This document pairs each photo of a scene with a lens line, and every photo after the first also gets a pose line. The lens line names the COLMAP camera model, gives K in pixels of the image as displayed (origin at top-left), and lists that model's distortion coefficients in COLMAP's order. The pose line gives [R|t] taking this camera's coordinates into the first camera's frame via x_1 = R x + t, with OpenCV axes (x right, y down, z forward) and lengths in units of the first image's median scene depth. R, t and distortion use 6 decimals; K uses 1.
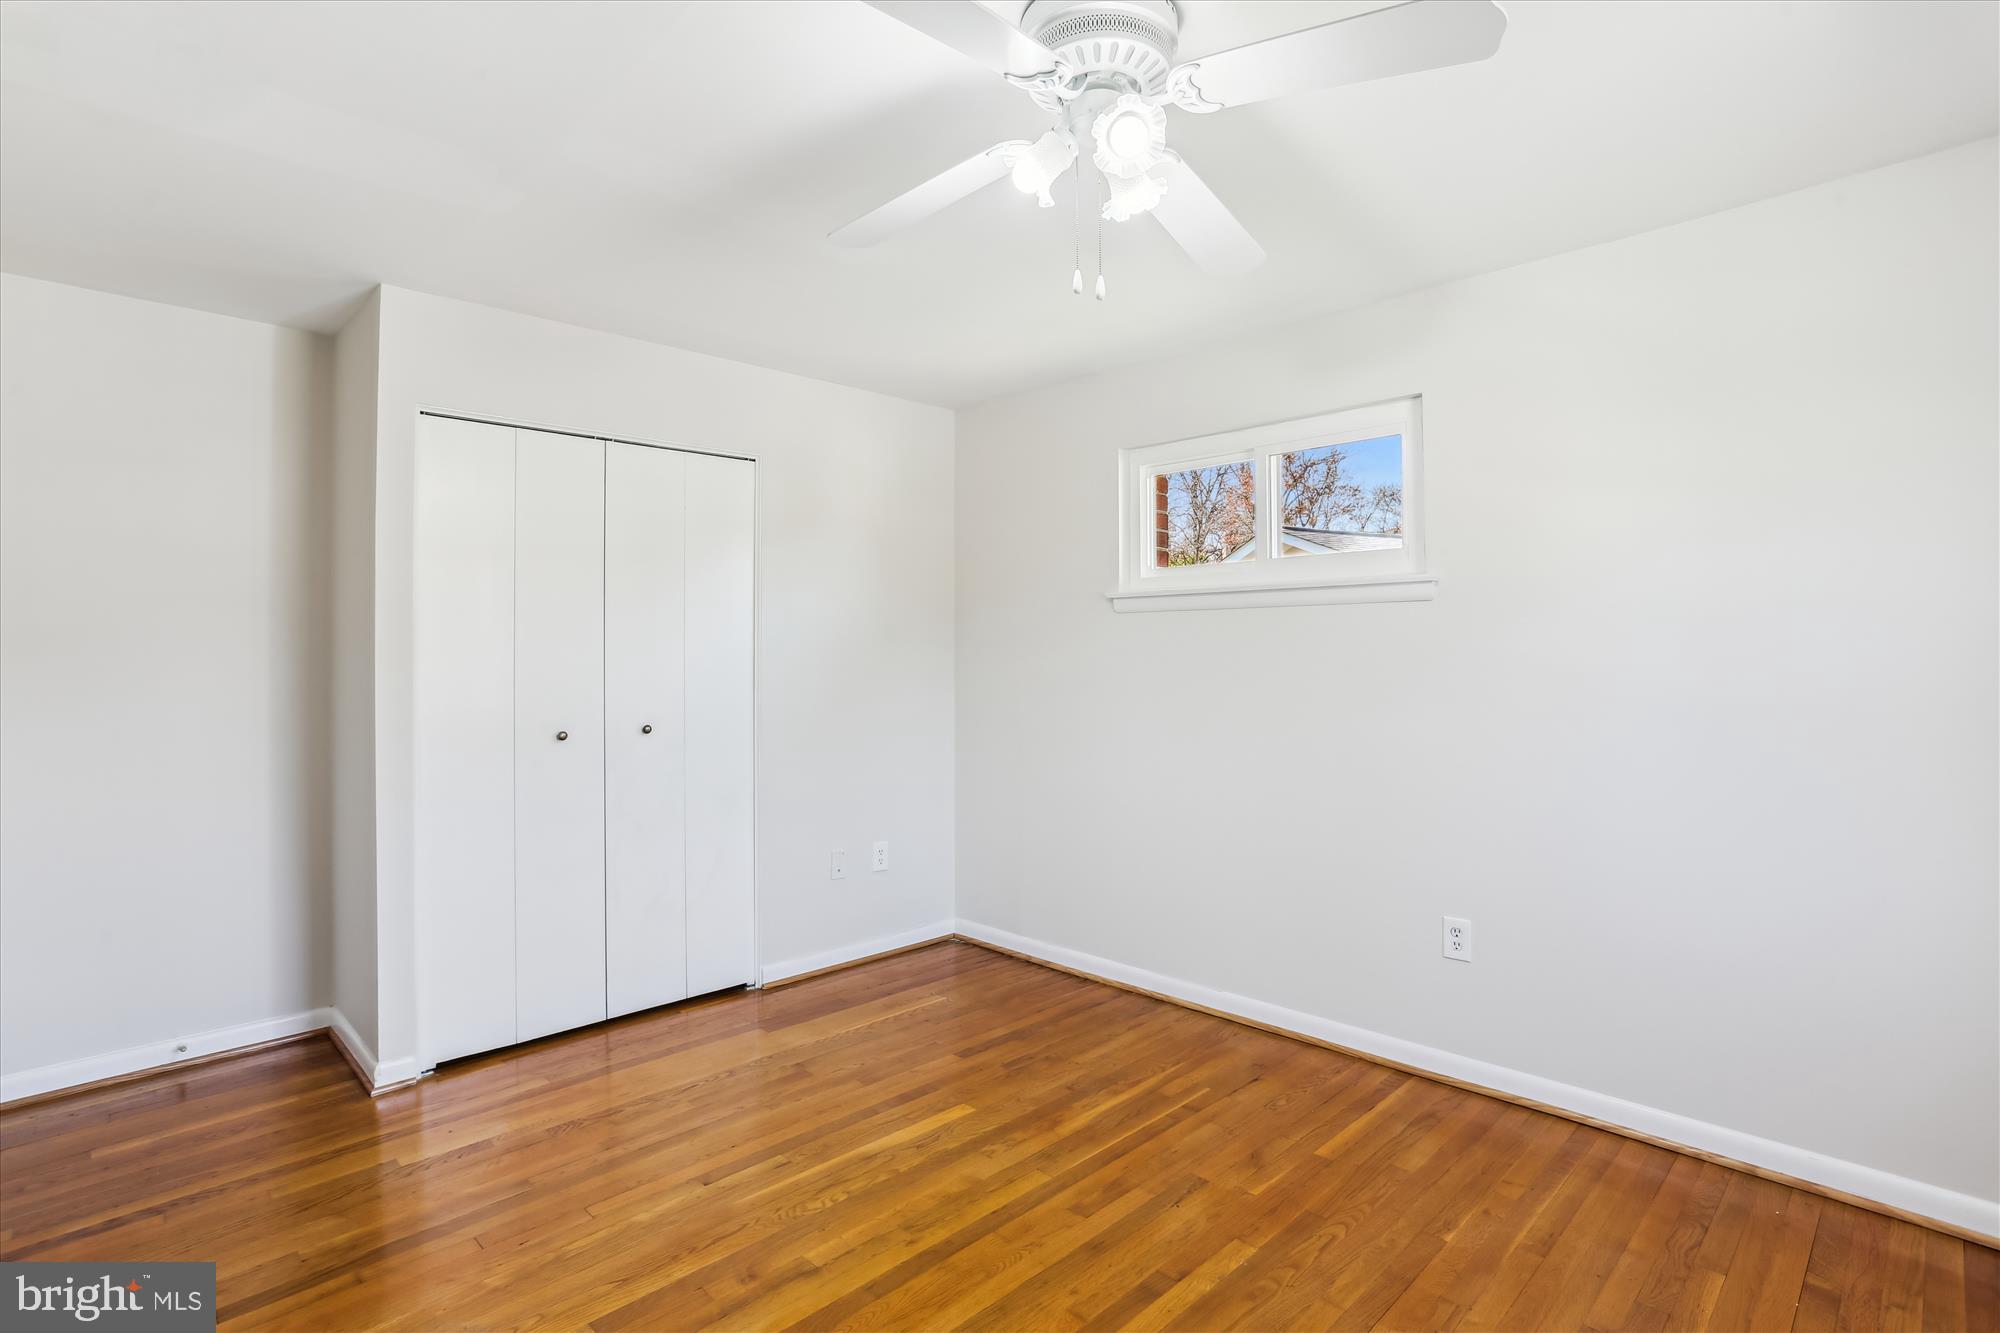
lens RADIAL K [[944.1, 0, 986.7], [0, 944.1, 650.5], [0, 0, 1]] dist [-0.020467, 0.003603]
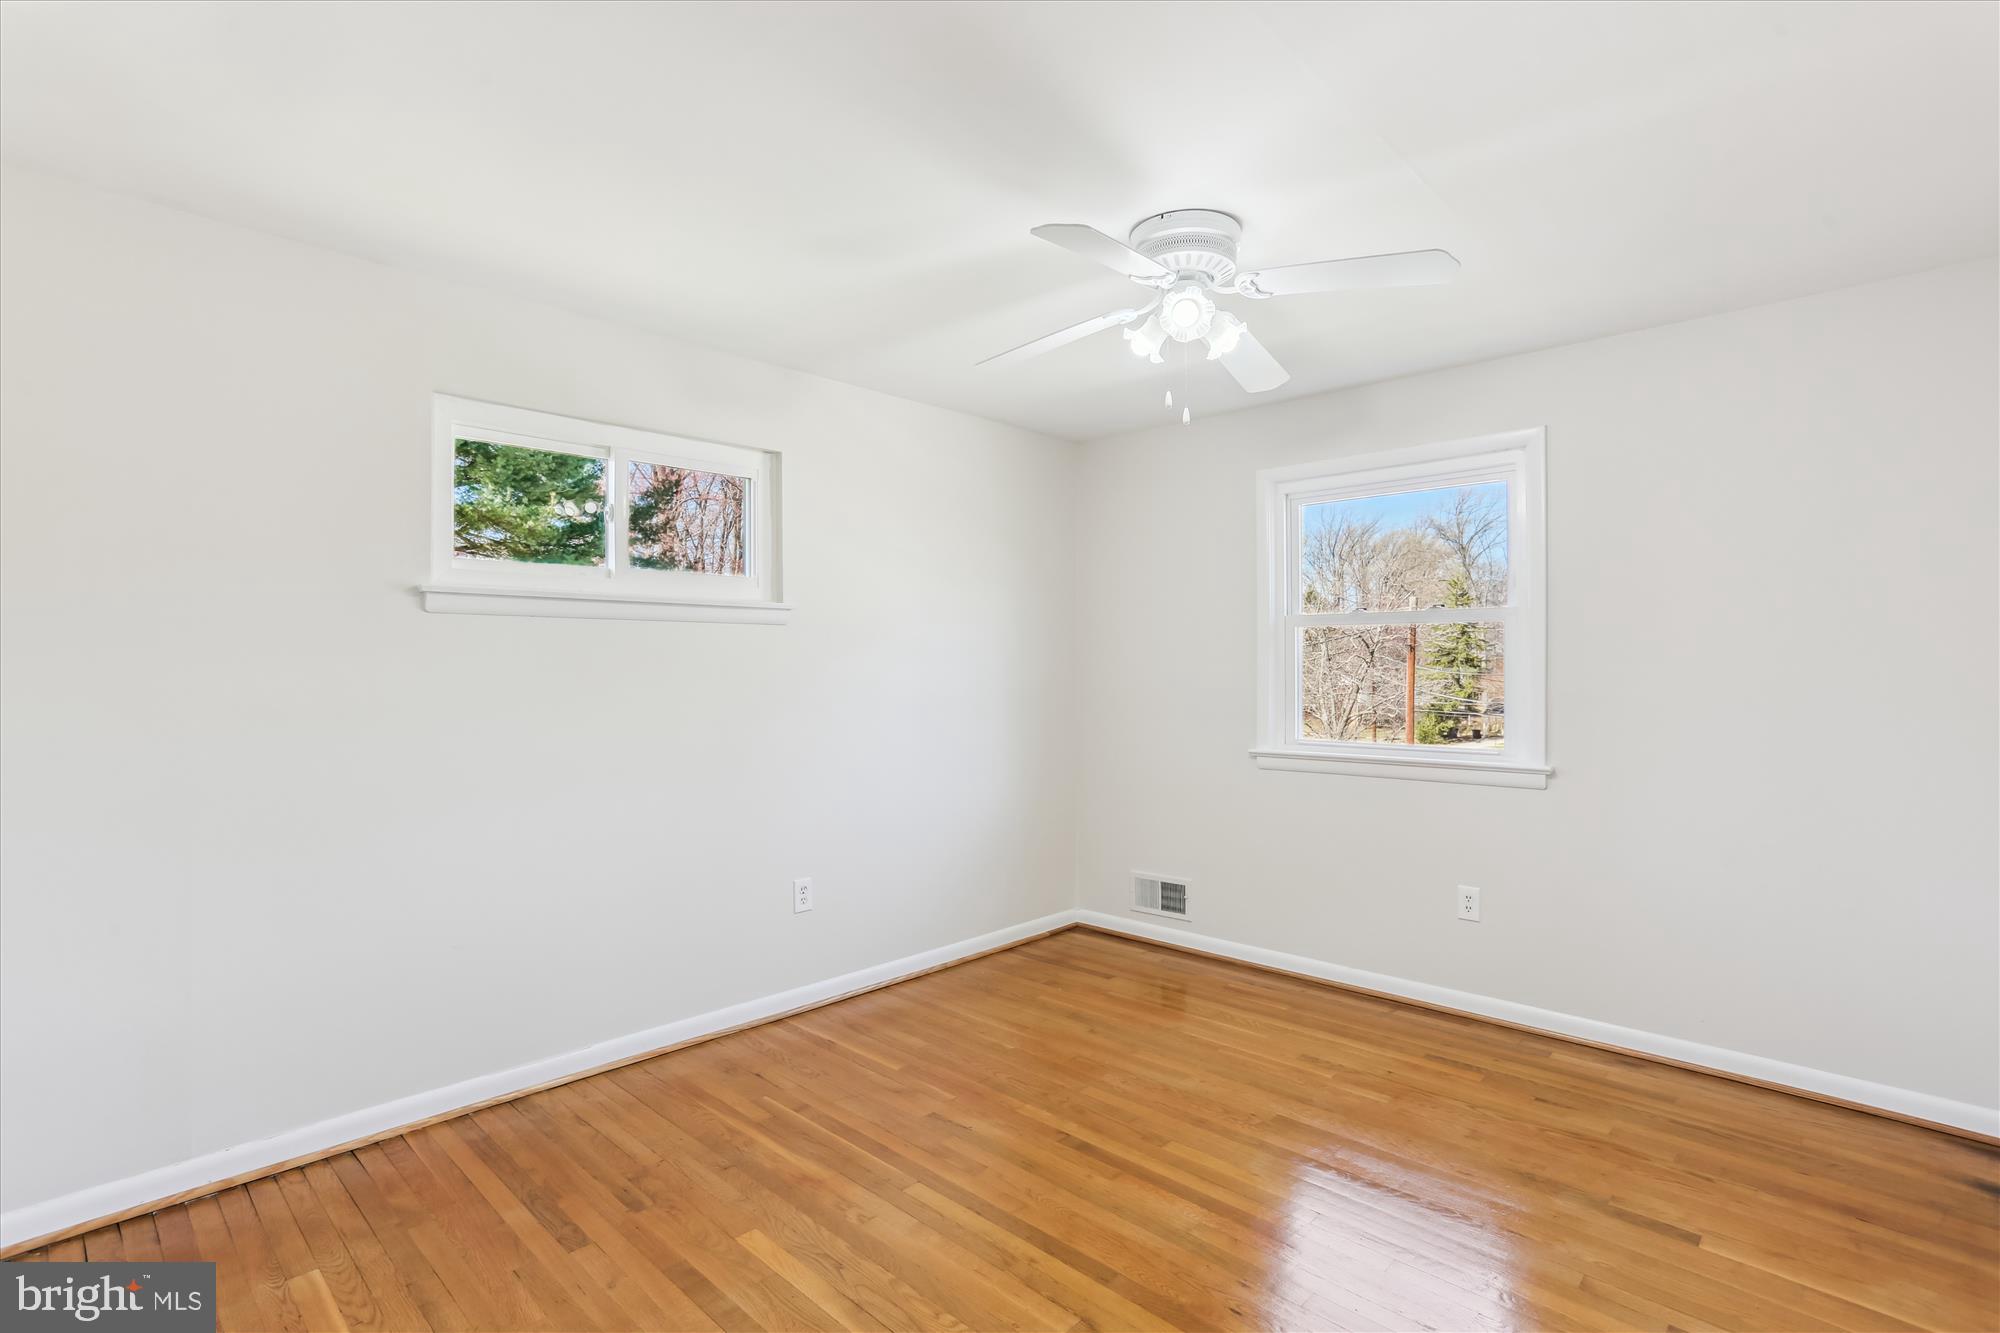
lens RADIAL K [[944.1, 0, 988.3], [0, 944.1, 678.6], [0, 0, 1]] dist [-0.020467, 0.003603]
pose [[-0.008963, -0.002986, 0.999955, -0.801353], [-0.007763, 0.999966, 0.002917, 0.009435], [-0.999930, -0.007737, -0.008985, 0.791435]]
